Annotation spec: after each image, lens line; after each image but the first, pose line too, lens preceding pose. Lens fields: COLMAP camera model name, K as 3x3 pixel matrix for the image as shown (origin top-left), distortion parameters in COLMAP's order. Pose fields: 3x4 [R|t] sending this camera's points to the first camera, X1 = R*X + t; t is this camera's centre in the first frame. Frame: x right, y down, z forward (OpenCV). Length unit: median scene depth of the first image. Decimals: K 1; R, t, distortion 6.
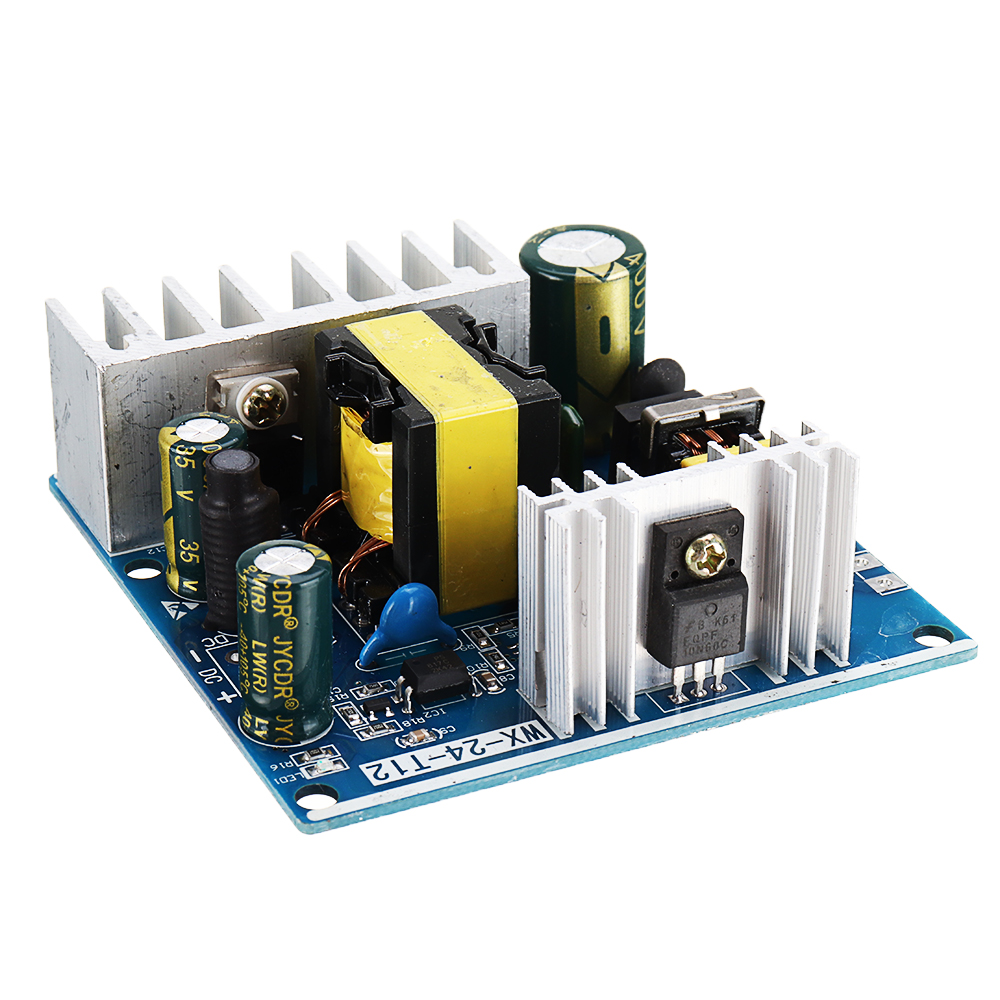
lens RADIAL K [[3046.9, 0, 500.0], [0, 3046.9, 500.0], [0, 0, 1]] dist [0.077583, 0.966165]
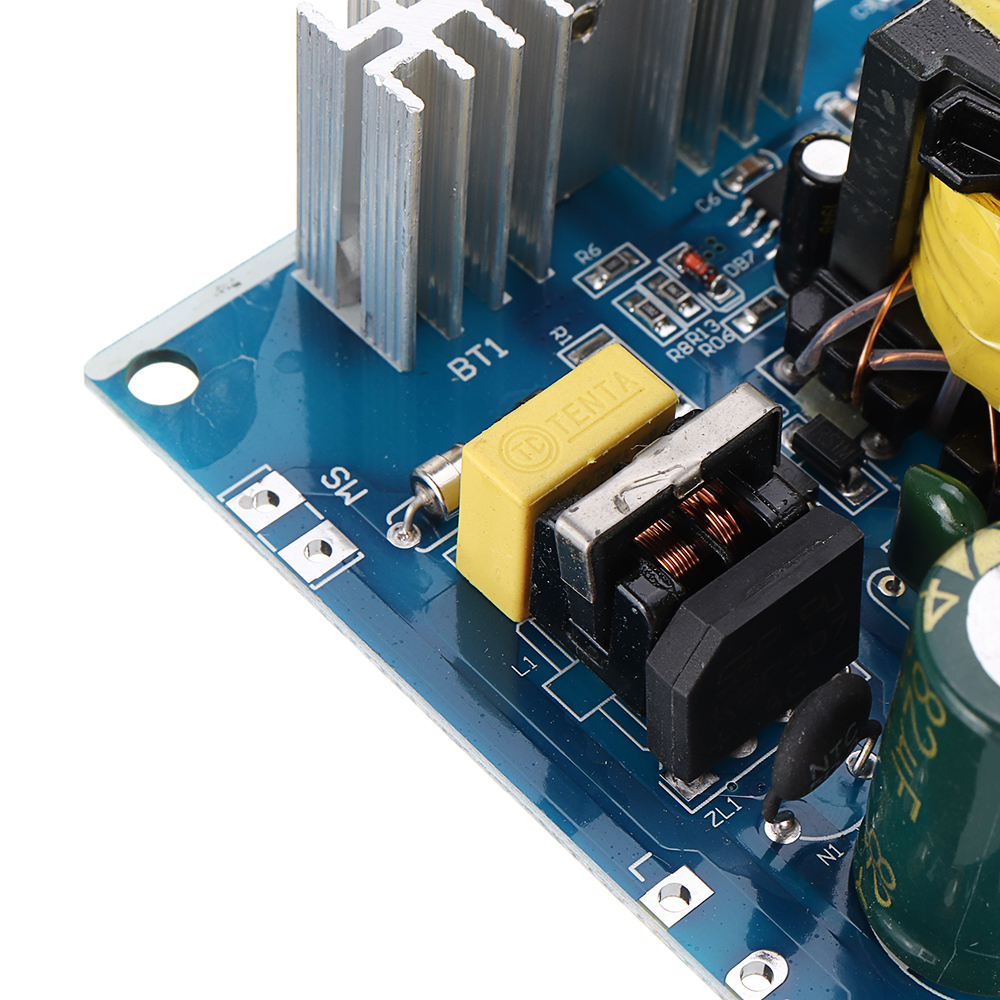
lens RADIAL K [[3429.6, 0, 606.5], [0, 3429.6, 500.4], [0, 0, 1]] dist [0.121709, -0.153754]
pose [[-0.956971, 0.190902, -0.218549, 0.216661], [-0.191313, 0.151227, 0.969809, -0.612702], [0.218189, 0.969890, -0.108198, 1.169530]]
